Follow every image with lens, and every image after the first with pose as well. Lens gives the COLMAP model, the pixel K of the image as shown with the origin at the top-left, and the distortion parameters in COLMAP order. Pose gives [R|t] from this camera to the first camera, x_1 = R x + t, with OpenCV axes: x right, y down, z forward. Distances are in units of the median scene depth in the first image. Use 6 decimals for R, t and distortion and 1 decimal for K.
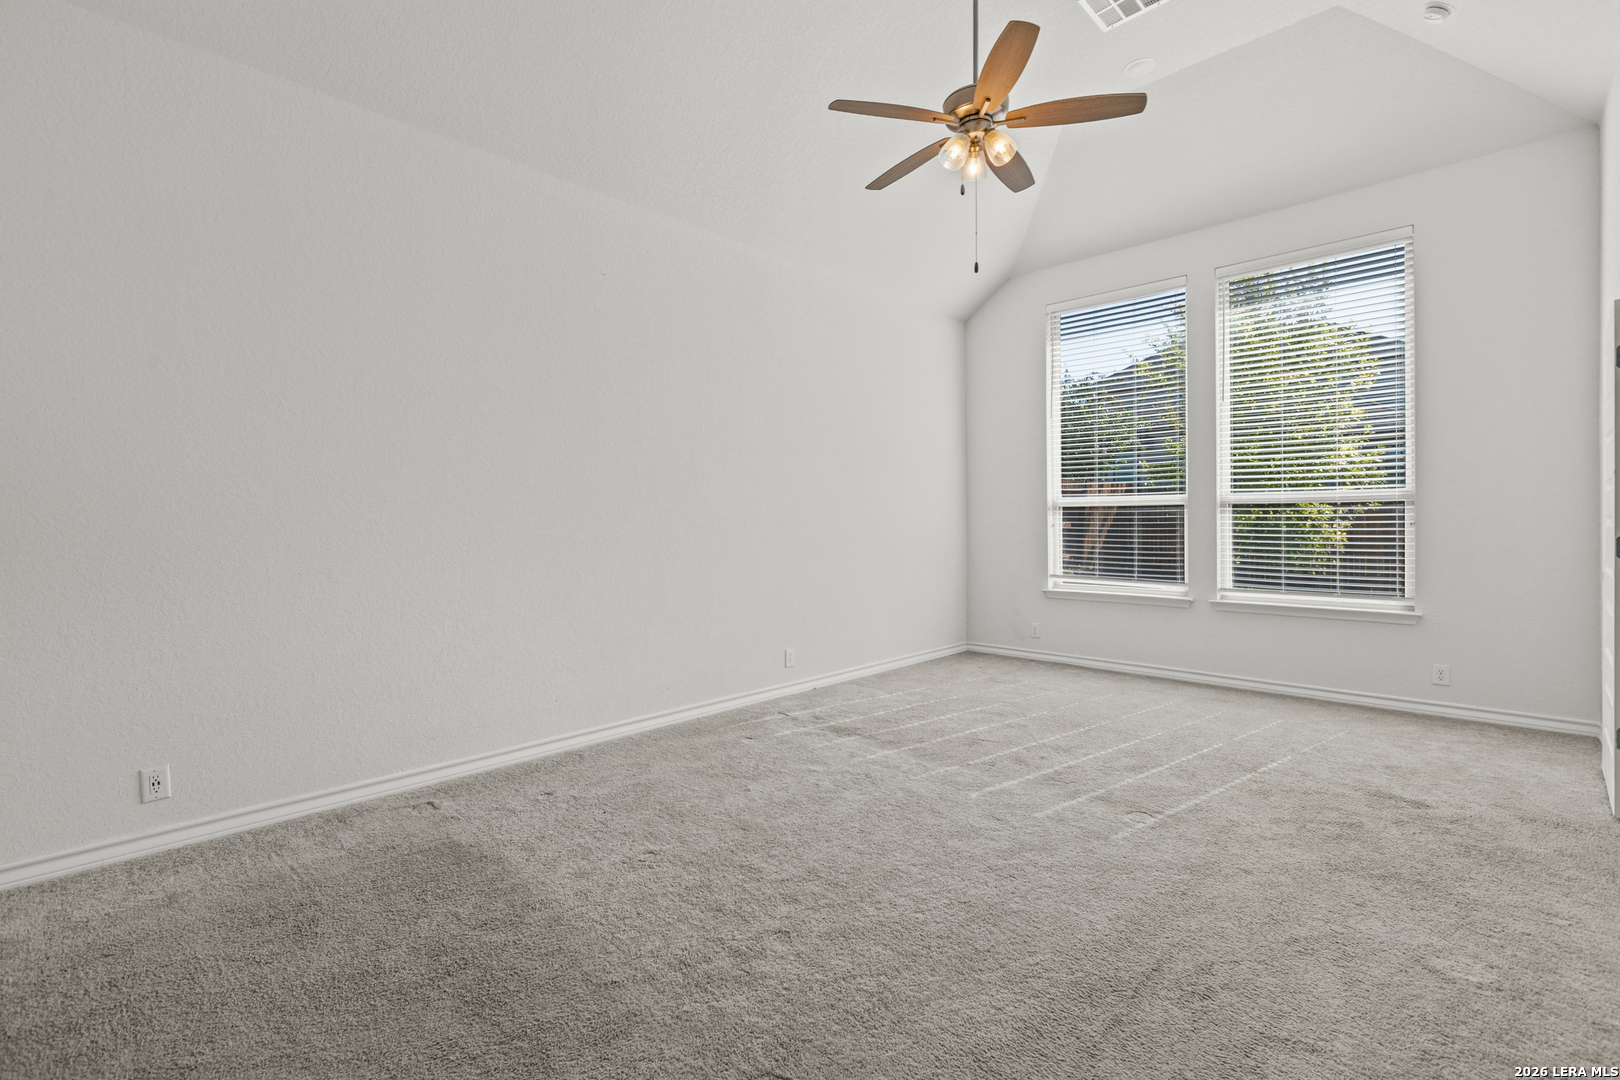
lens RADIAL K [[722.5, 0, 809.4], [0, 722.5, 539.2], [0, 0, 1]] dist [0.010676, -0.003090]
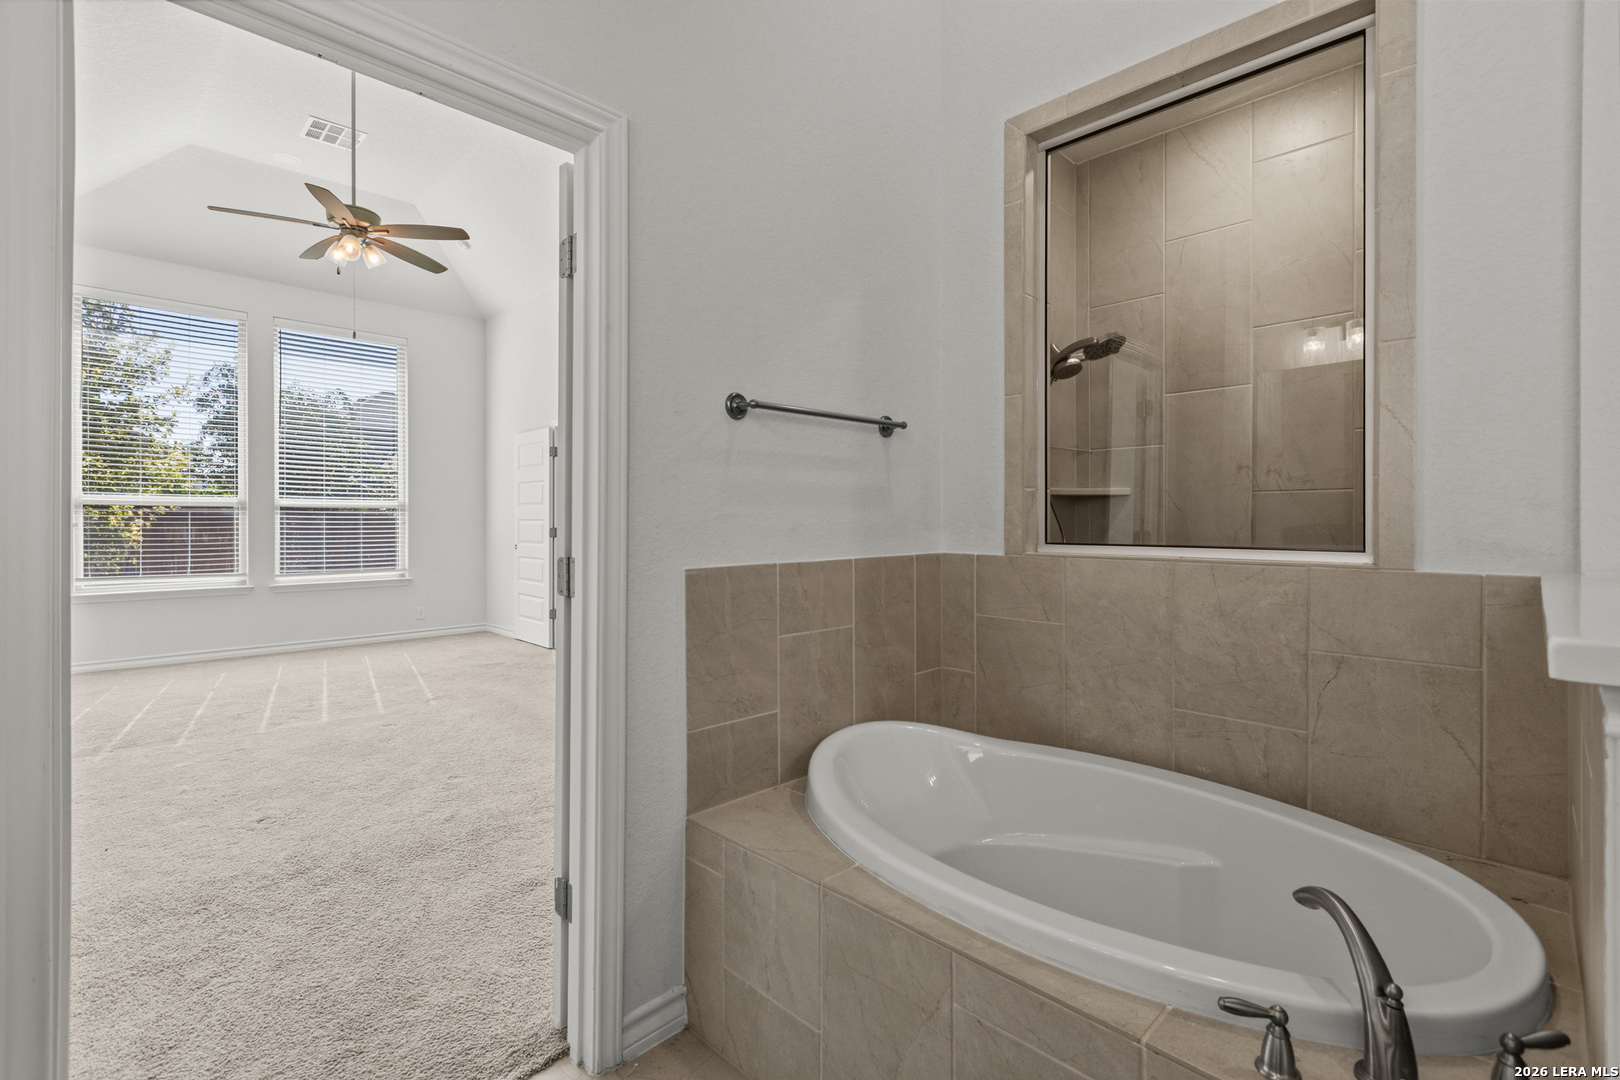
lens RADIAL K [[722.5, 0, 809.9], [0, 722.5, 527.8], [0, 0, 1]] dist [0.010676, -0.003090]
pose [[-0.024718, -0.001009, 0.999694, -0.674831], [0.029975, 0.999549, 0.001750, 0.012460], [-0.999245, 0.030009, -0.024676, 0.105639]]
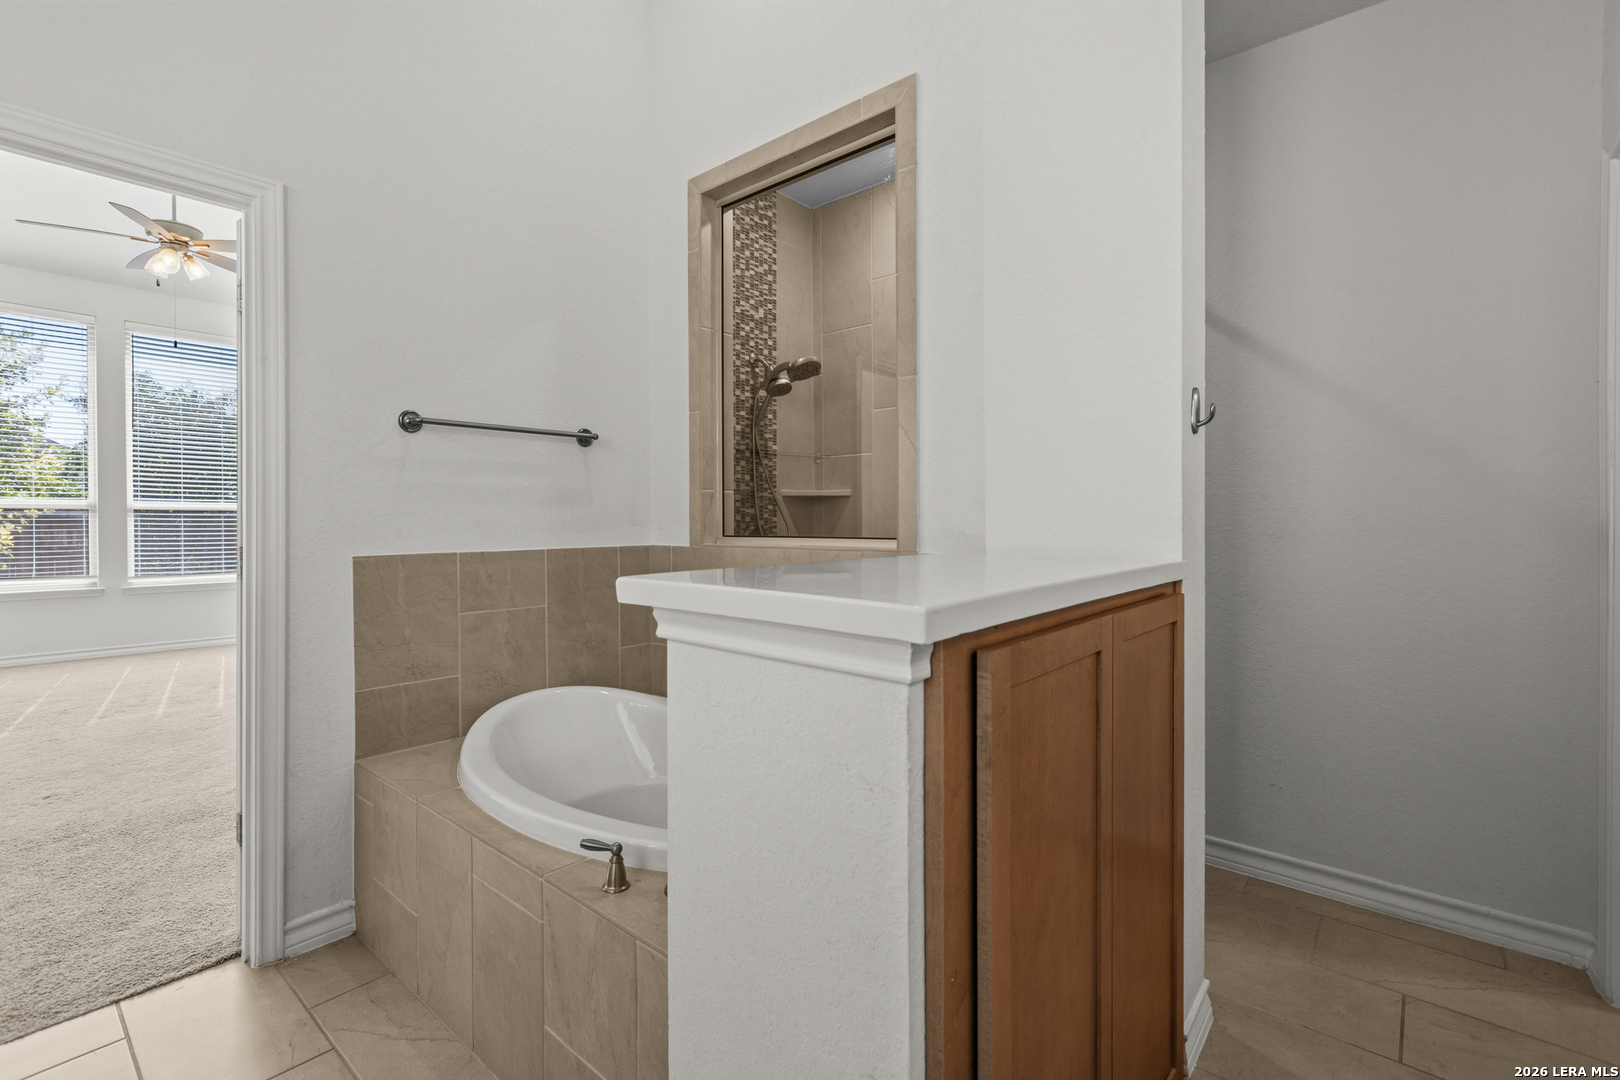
lens RADIAL K [[722.5, 0, 812.8], [0, 722.5, 533.3], [0, 0, 1]] dist [0.010676, -0.003090]
pose [[-0.092789, -0.004928, 0.995674, -0.767044], [0.034577, 0.999369, 0.008168, 0.022875], [-0.995085, 0.035185, -0.092560, -0.063739]]
